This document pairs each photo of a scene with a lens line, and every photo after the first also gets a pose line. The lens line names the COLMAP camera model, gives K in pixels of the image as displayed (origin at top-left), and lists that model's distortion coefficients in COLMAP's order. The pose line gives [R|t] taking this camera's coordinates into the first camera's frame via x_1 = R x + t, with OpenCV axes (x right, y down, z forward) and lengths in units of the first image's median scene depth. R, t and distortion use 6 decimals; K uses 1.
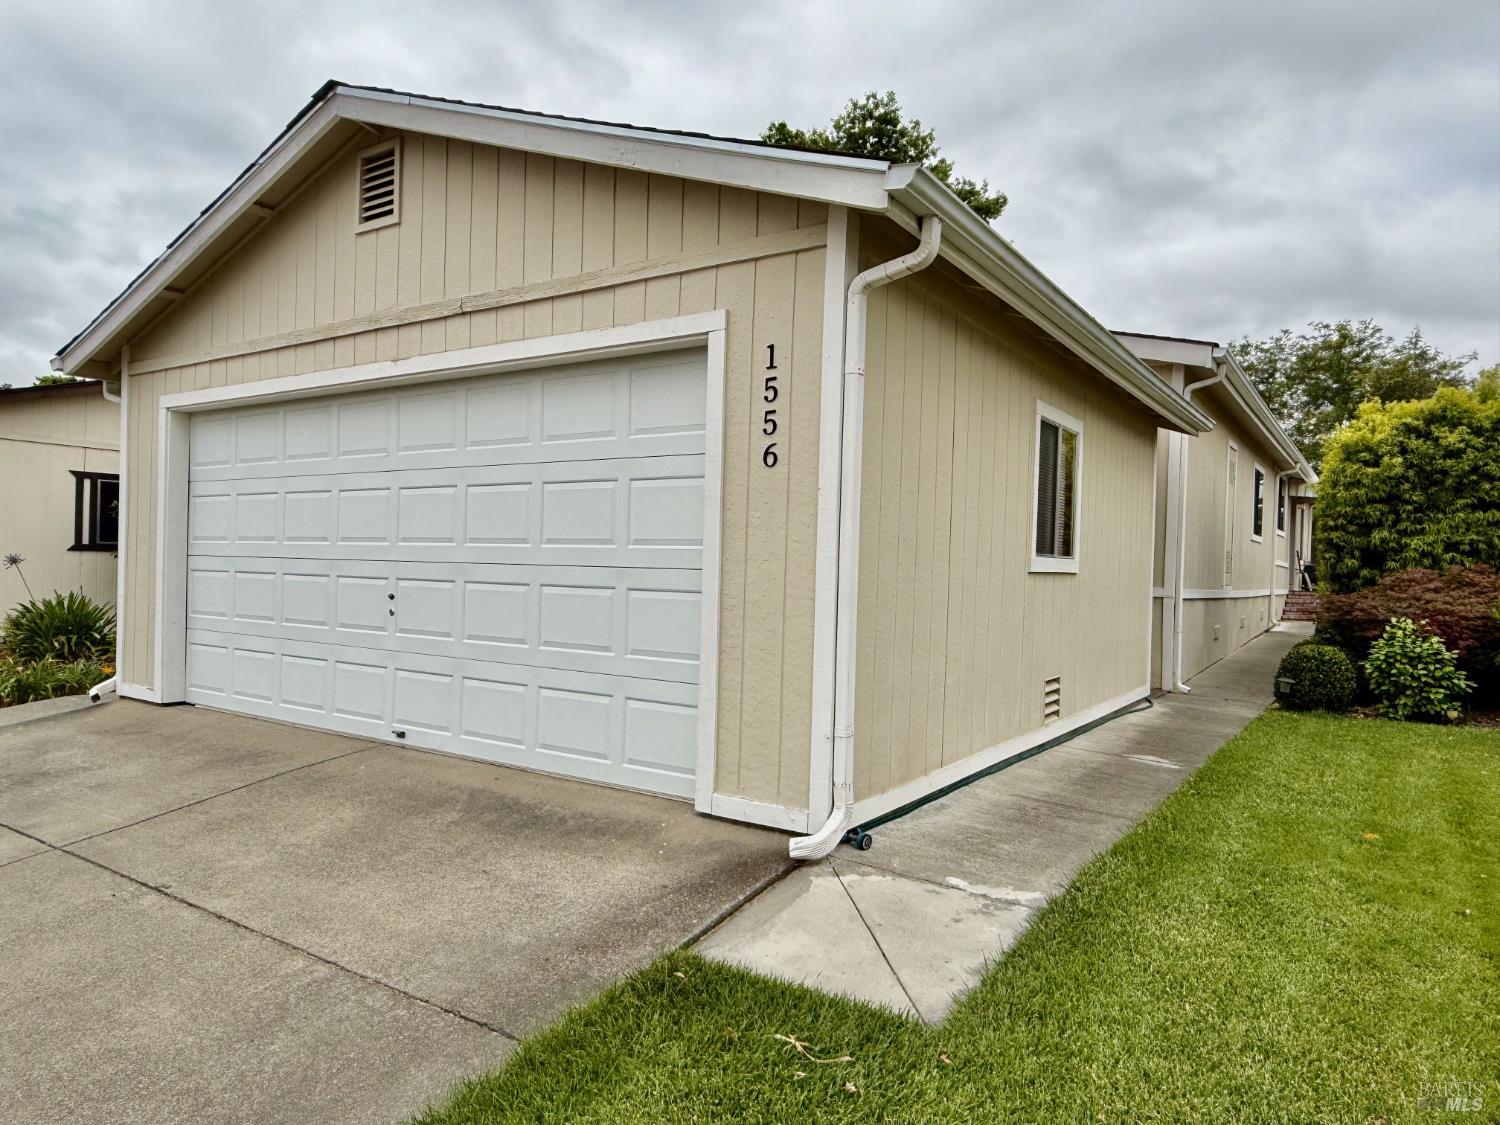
lens RADIAL K [[961.5, 0, 750.8], [0, 961.5, 570.4], [0, 0, 1]] dist [0.000766, 0.002212]
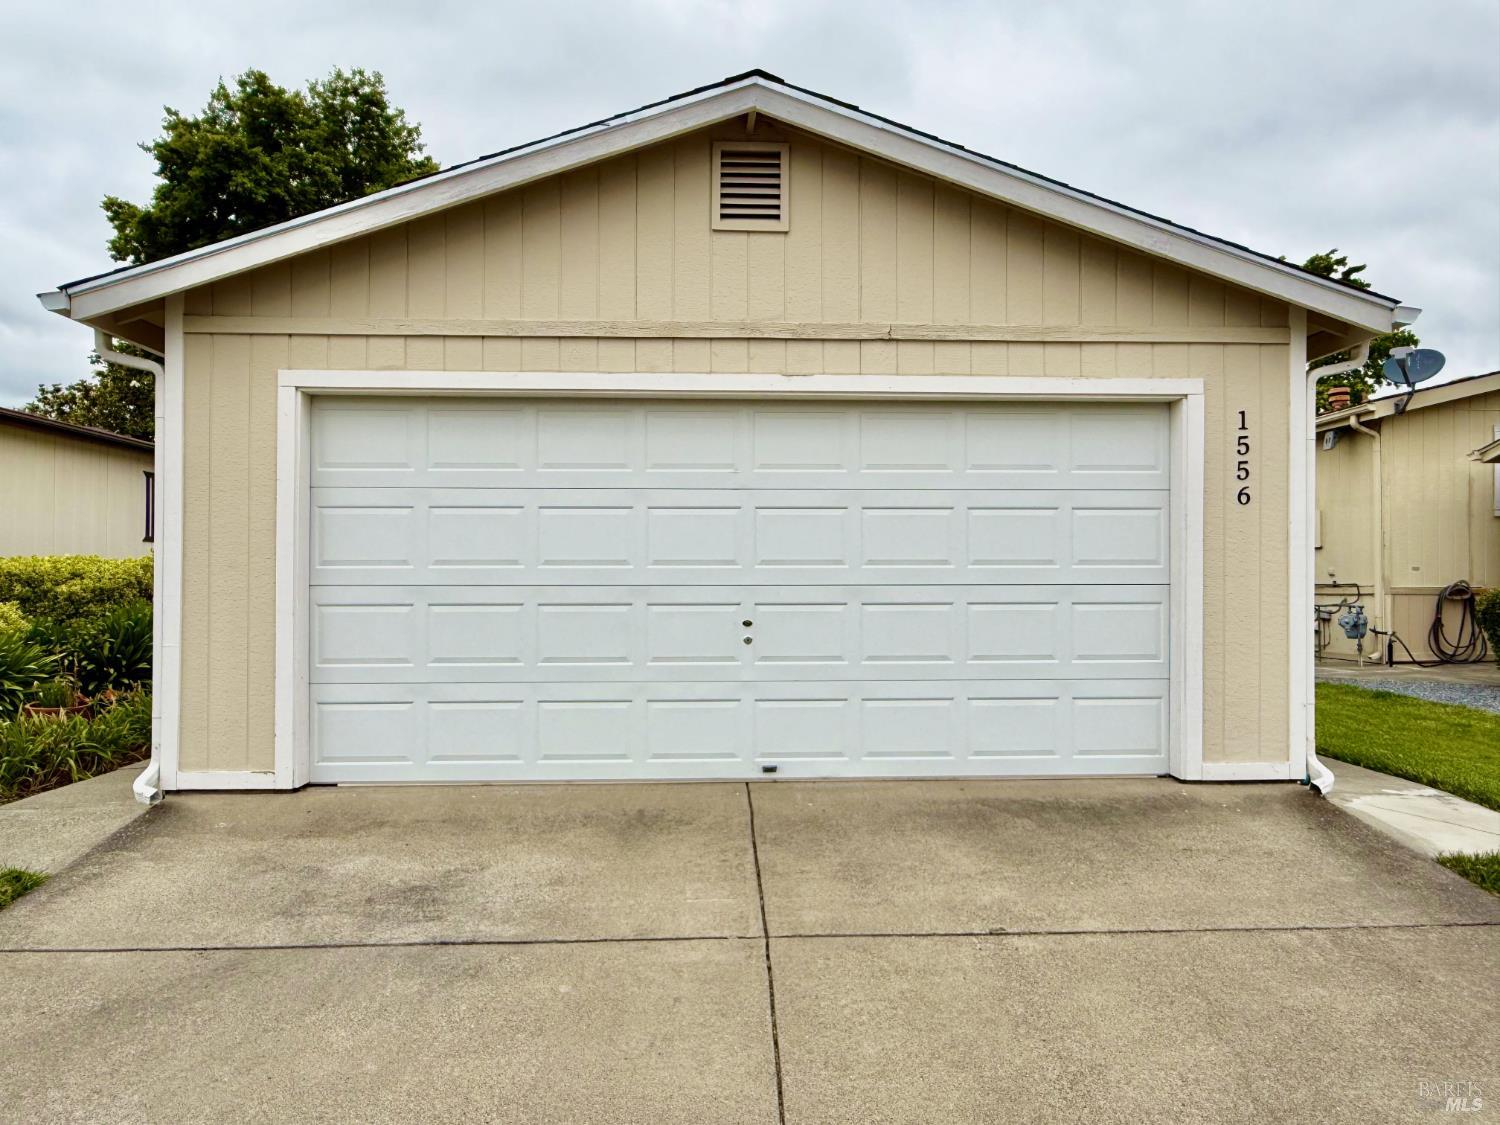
lens RADIAL K [[960.7, 0, 750.0], [0, 960.7, 562.5], [0, 0, 1]] dist [0.003153, -0.000827]
pose [[0.808305, -0.015404, 0.588563, -1.138608], [0.023436, 0.999707, -0.006022, -0.032367], [-0.588298, 0.018661, 0.808429, 0.300465]]
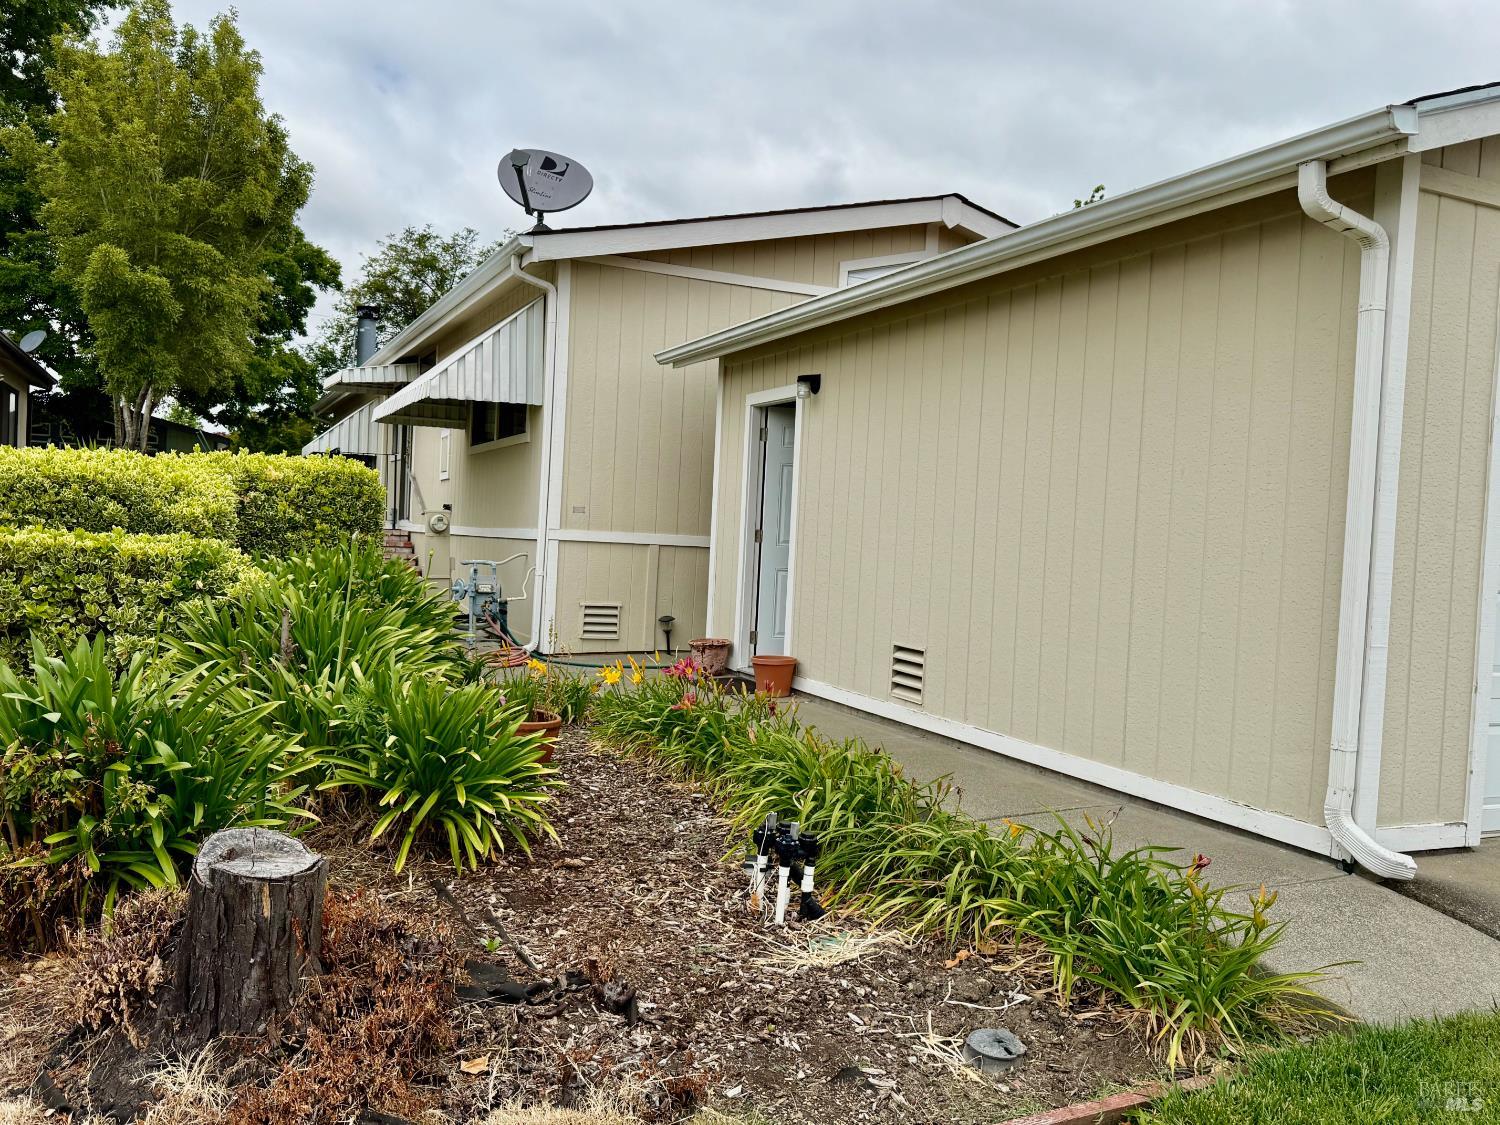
lens RADIAL K [[1214.1, 0, 750.0], [0, 1214.1, 562.5], [0, 0, 1]] dist [0.105703, -0.155541]
pose [[0.523274, -0.019753, 0.851936, -2.087084], [-0.033631, 0.998474, 0.043808, -0.051474], [-0.851501, -0.051575, 0.521811, 1.472433]]
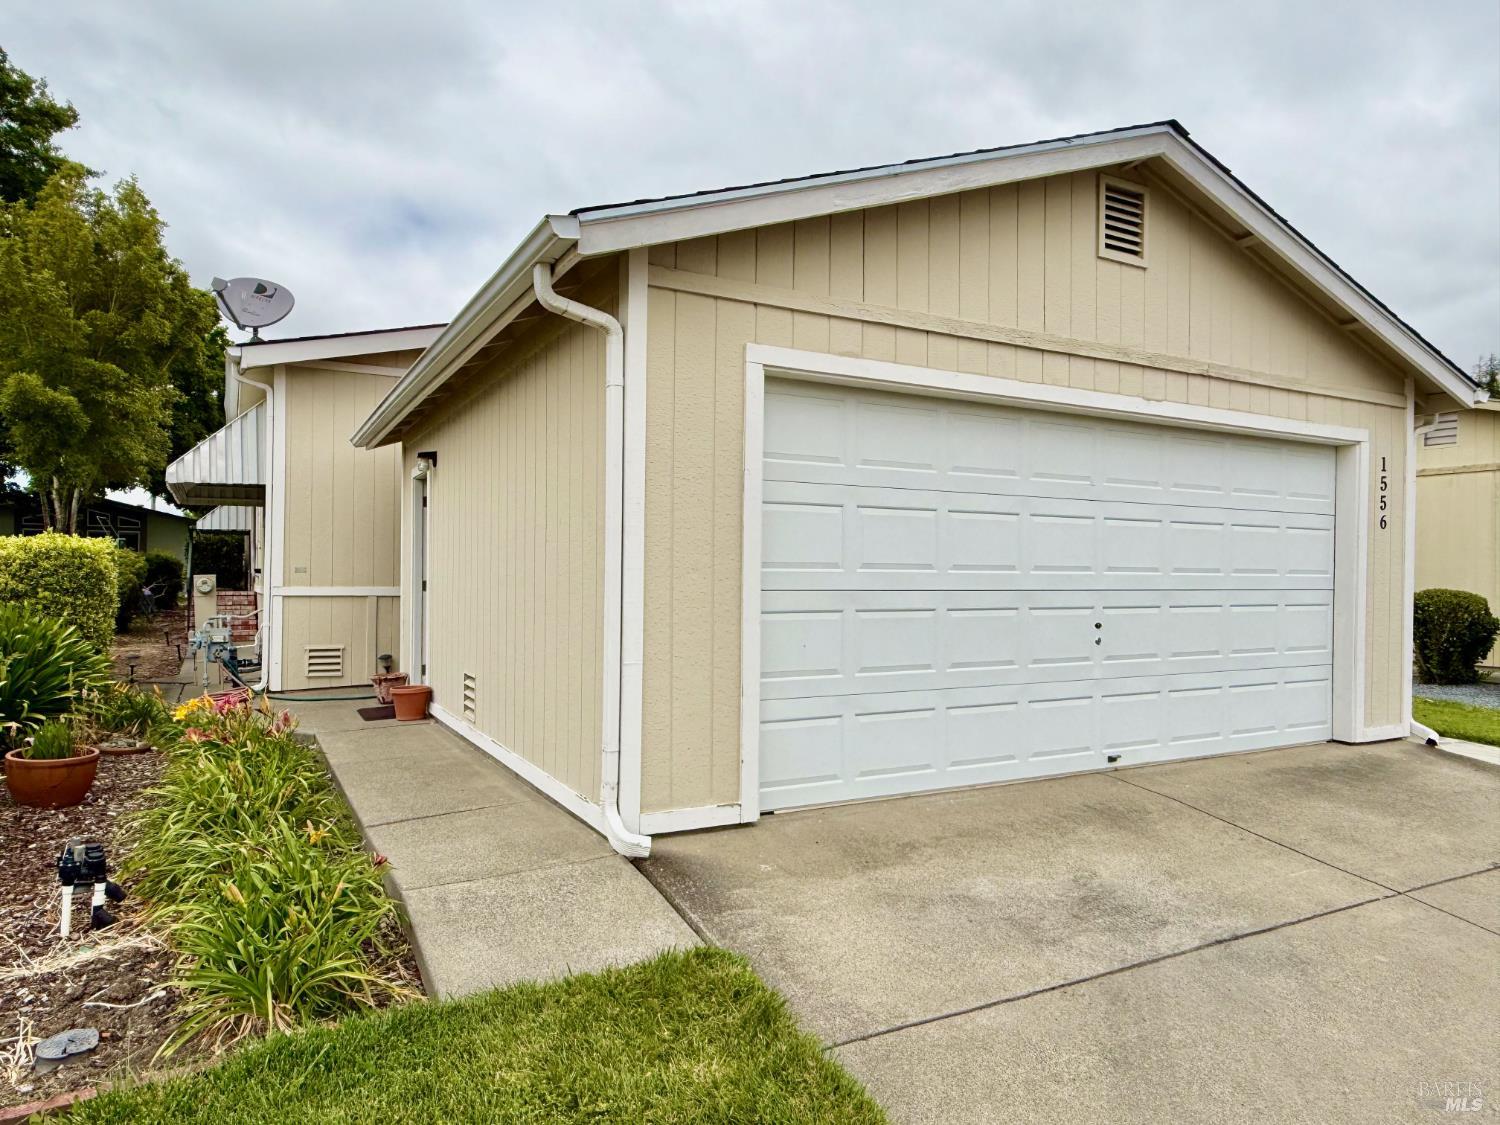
lens RADIAL K [[961.5, 0, 750.8], [0, 961.5, 570.4], [0, 0, 1]] dist [0.000766, 0.002212]
pose [[0.466879, -0.015489, 0.884186, -1.773336], [0.008370, 0.999879, 0.013096, -0.057813], [-0.884282, 0.001287, 0.466952, 1.053458]]
